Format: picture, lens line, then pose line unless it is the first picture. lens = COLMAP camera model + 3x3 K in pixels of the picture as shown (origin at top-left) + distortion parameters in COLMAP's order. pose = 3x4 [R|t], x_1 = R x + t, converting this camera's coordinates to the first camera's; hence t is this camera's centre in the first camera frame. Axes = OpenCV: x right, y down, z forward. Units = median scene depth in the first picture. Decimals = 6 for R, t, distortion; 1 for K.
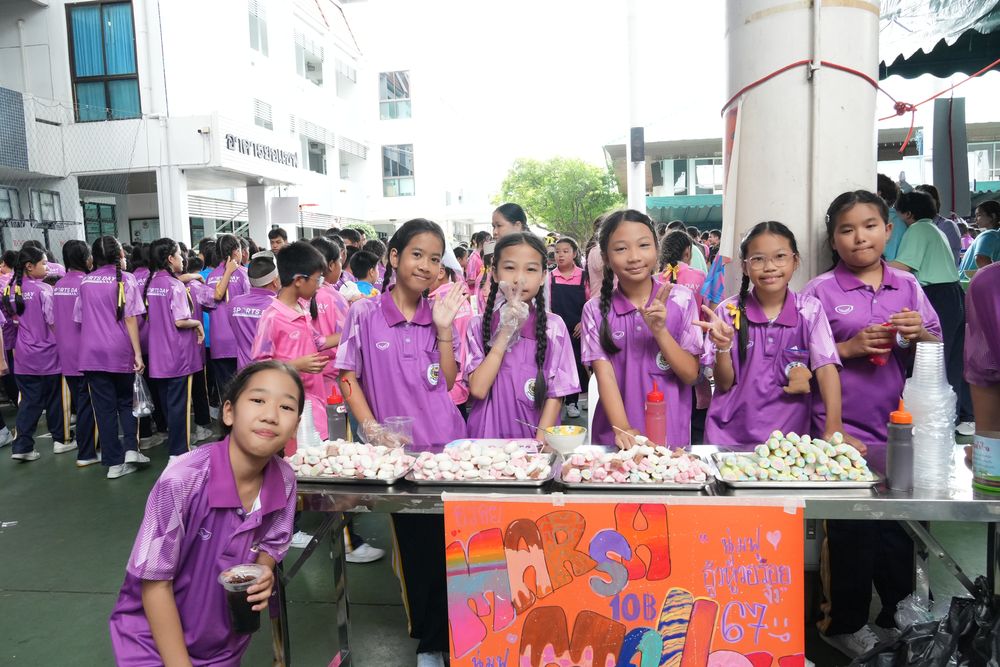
lens RADIAL K [[757.8, 0, 500.0], [0, 757.8, 333.5], [0, 0, 1]] dist [-0.078948, 0.109409]
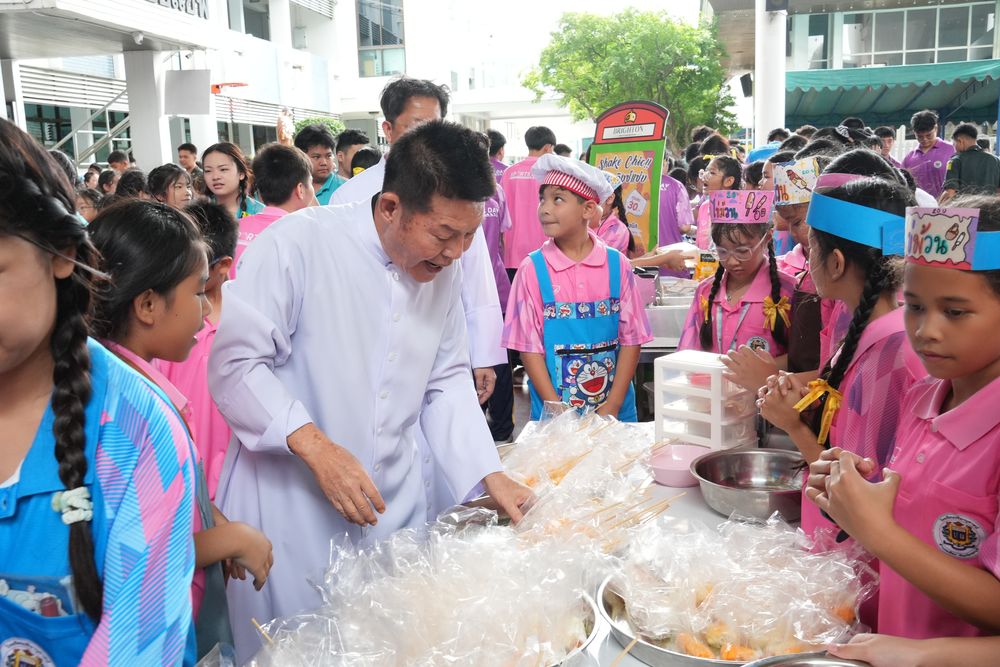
lens RADIAL K [[986.7, 0, 500.0], [0, 986.7, 333.5], [0, 0, 1]] dist [0.057749, 0.003896]
pose [[0.999839, 0.002284, -0.017792, -0.018323], [-0.001049, 0.997609, 0.069097, -0.020510], [0.017907, -0.069067, 0.997451, 0.146470]]
